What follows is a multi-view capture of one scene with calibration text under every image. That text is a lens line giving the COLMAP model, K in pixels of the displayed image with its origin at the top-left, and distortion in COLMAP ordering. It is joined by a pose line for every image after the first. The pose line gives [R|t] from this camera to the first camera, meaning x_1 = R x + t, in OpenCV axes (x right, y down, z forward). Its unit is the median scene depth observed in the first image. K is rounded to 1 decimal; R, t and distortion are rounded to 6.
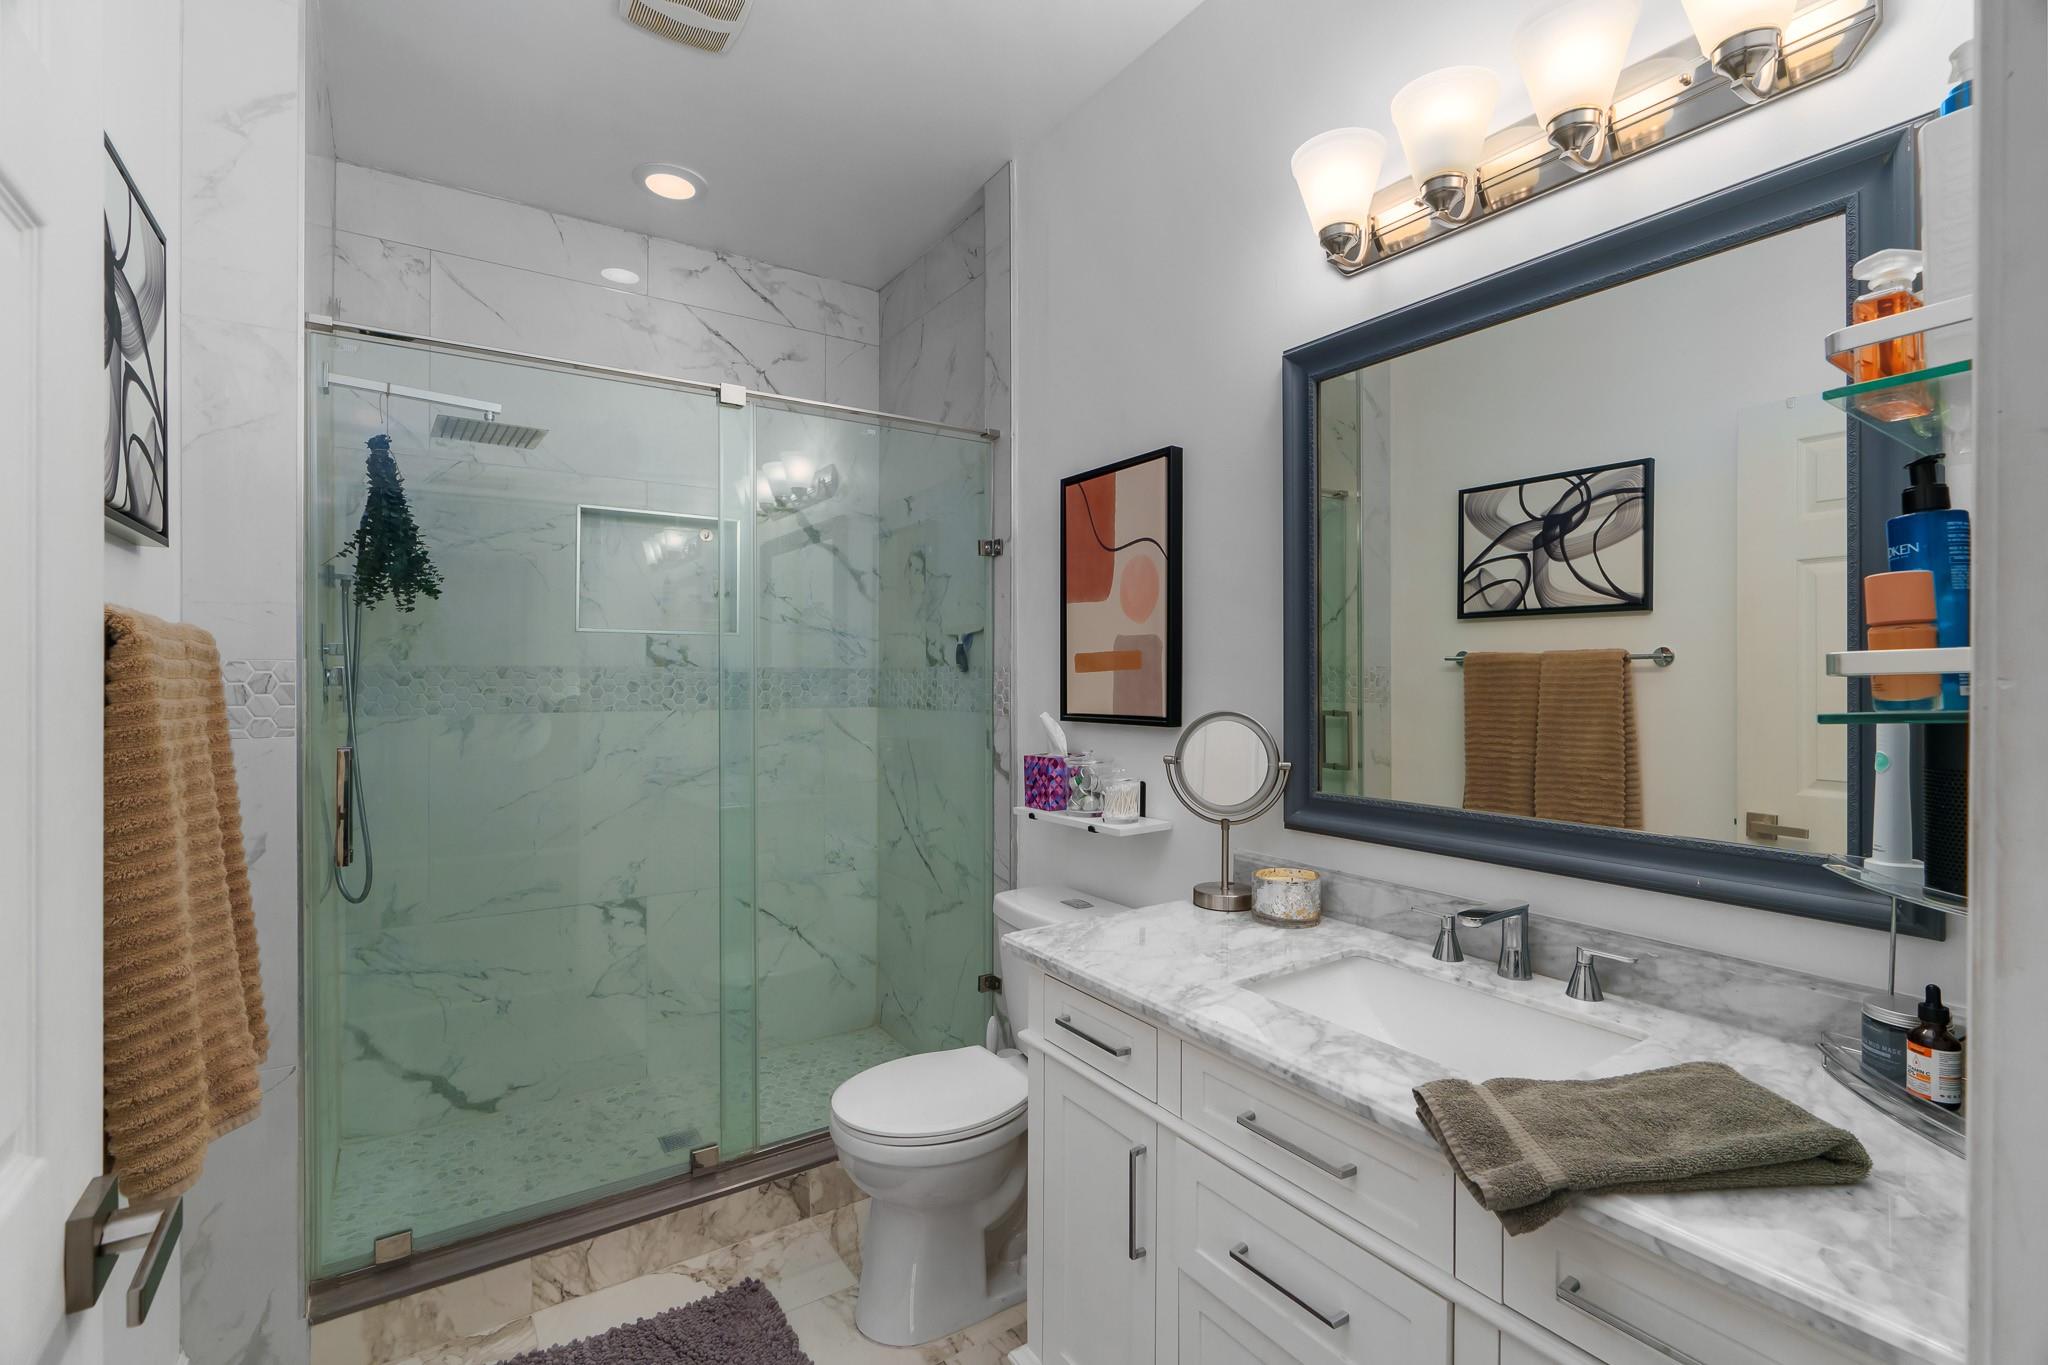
lens RADIAL K [[925.2, 0, 1024.0], [0, 925.2, 677.9], [0, 0, 1]] dist [-0.012332, 0.005829]
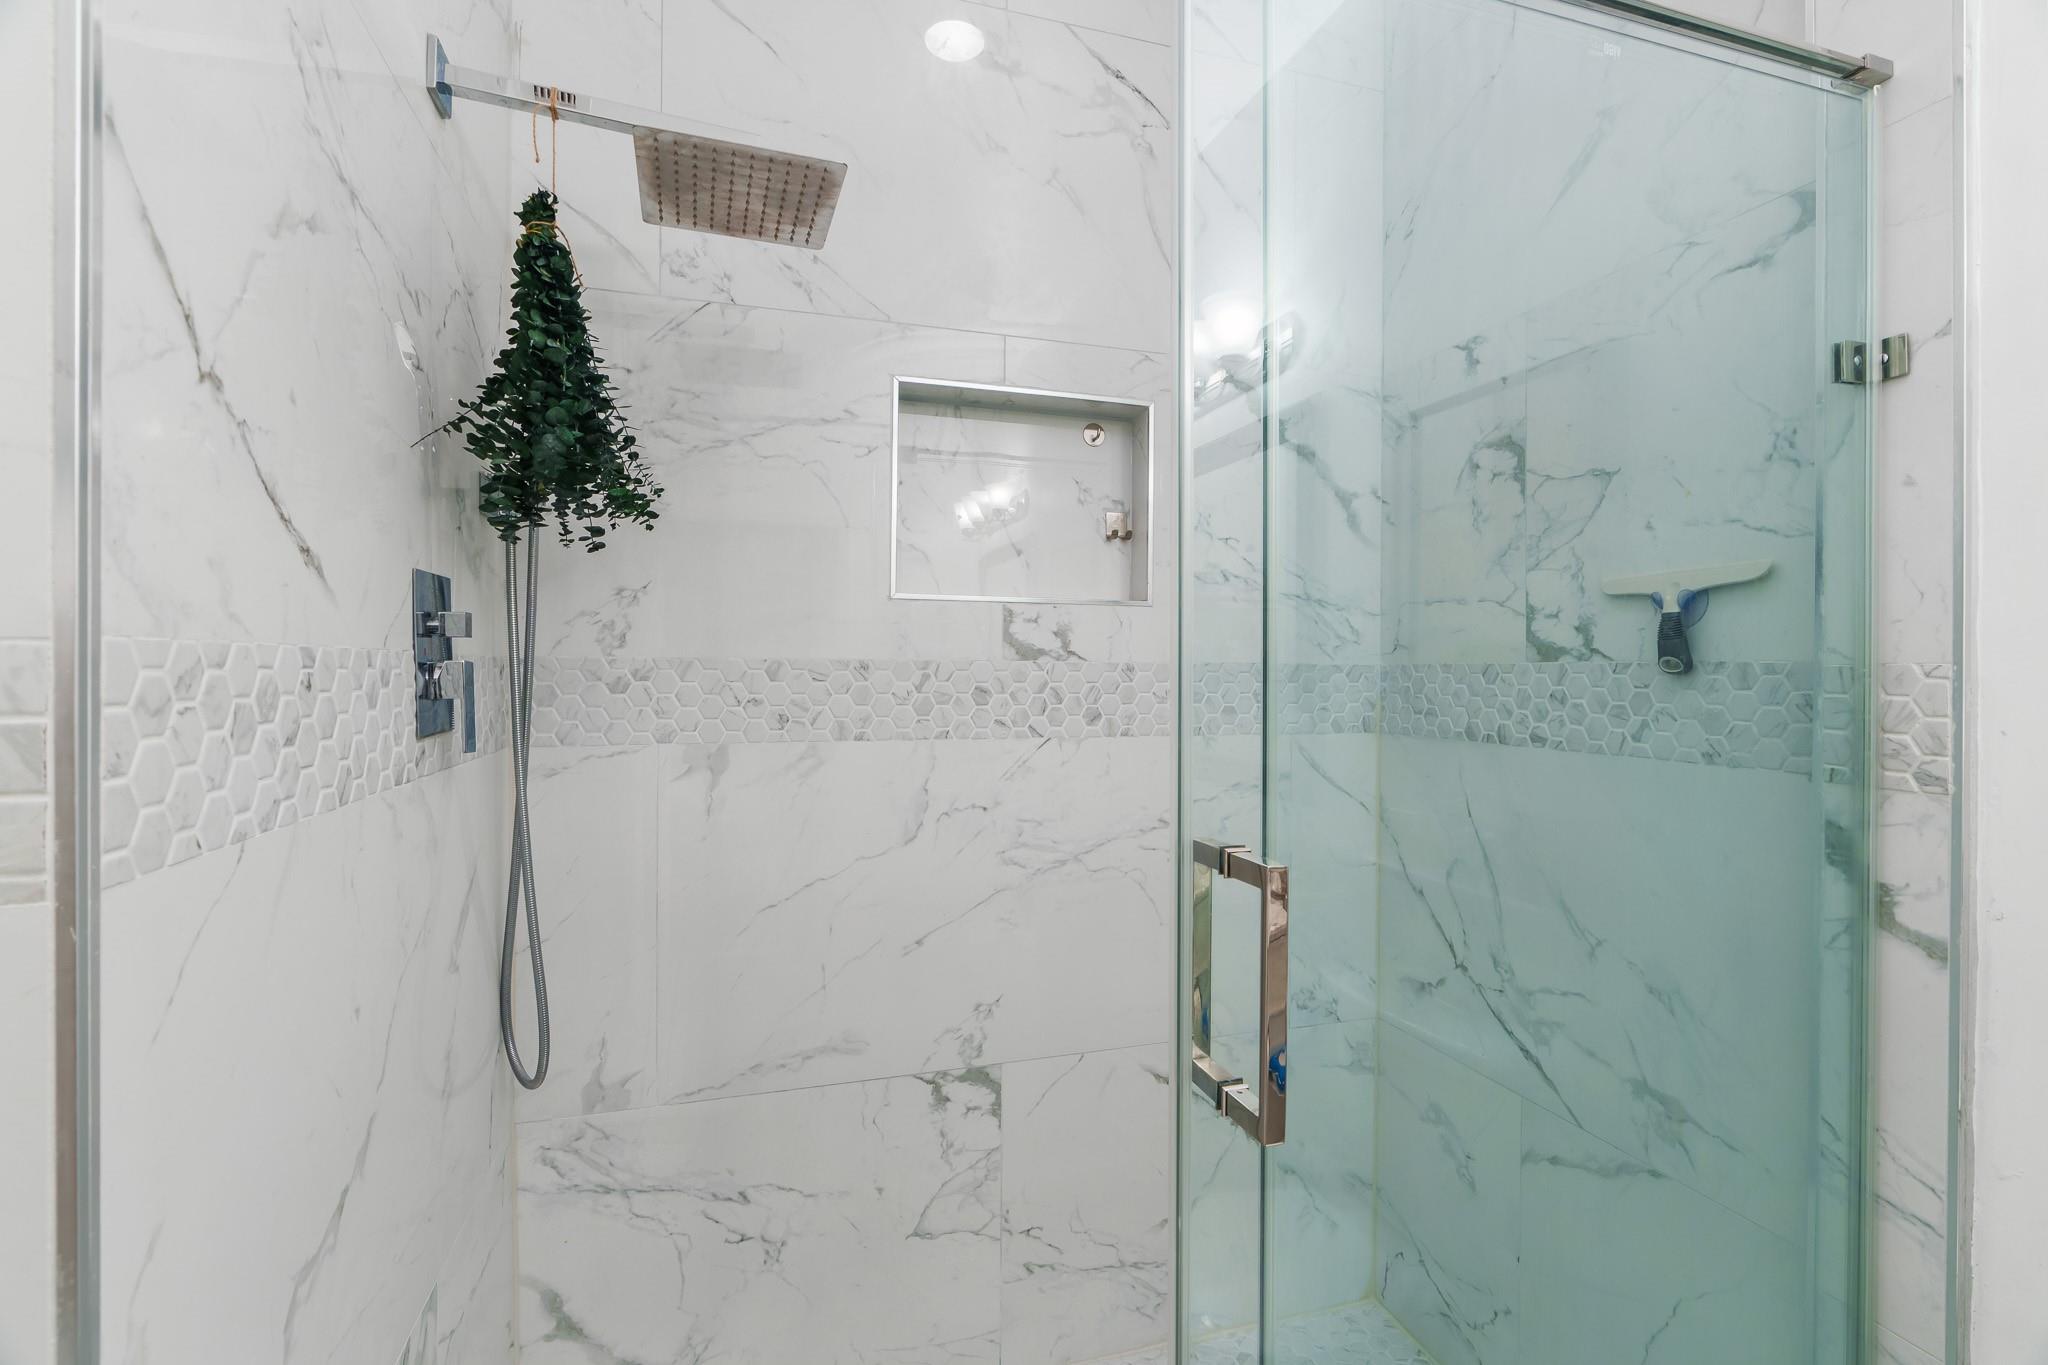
lens RADIAL K [[925.2, 0, 1025.3], [0, 925.2, 682.1], [0, 0, 1]] dist [-0.012332, 0.005829]
pose [[0.959454, 0.009583, -0.281701, -0.242969], [-0.005794, 0.999881, 0.014280, -0.007436], [0.281805, -0.012068, 0.959396, 0.471704]]
